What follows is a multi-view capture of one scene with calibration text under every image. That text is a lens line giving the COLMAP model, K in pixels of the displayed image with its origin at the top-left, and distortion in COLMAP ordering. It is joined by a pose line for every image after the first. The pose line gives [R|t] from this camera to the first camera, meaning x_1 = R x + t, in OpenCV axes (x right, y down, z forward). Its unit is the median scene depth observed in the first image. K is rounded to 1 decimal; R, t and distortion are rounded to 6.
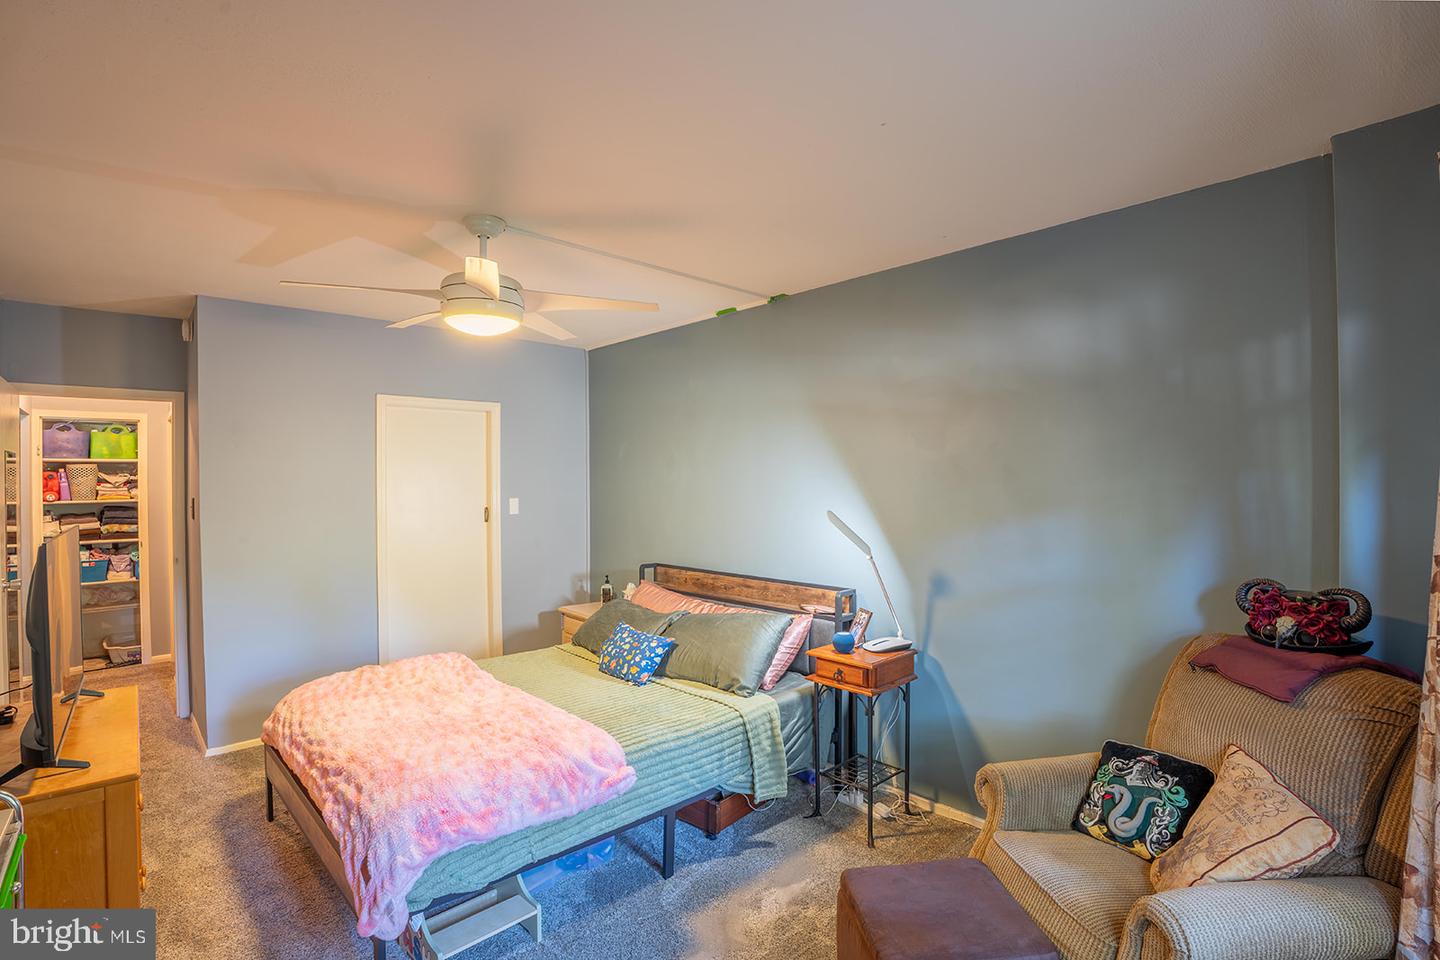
lens RADIAL K [[663.6, 0, 713.0], [0, 663.6, 484.1], [0, 0, 1]] dist [-0.045047, 0.003396]
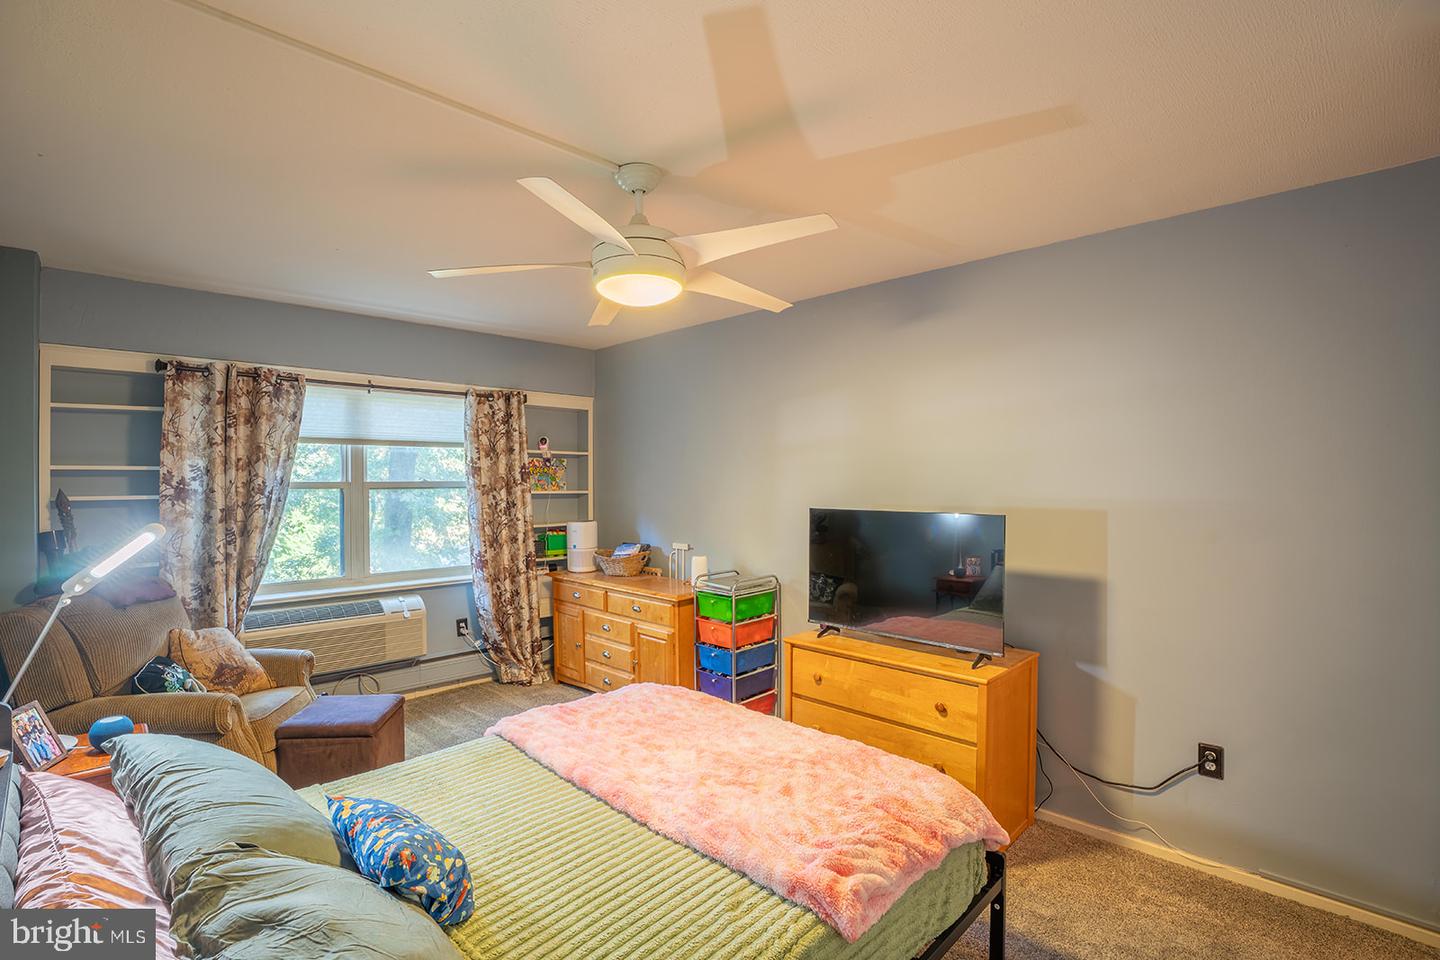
lens RADIAL K [[663.6, 0, 716.5], [0, 663.6, 474.5], [0, 0, 1]] dist [-0.045047, 0.003396]
pose [[-0.999628, 0.009899, -0.025426, -0.351148], [0.009936, 0.999950, -0.001319, -0.001703], [0.025411, -0.001571, -0.999676, 1.516992]]
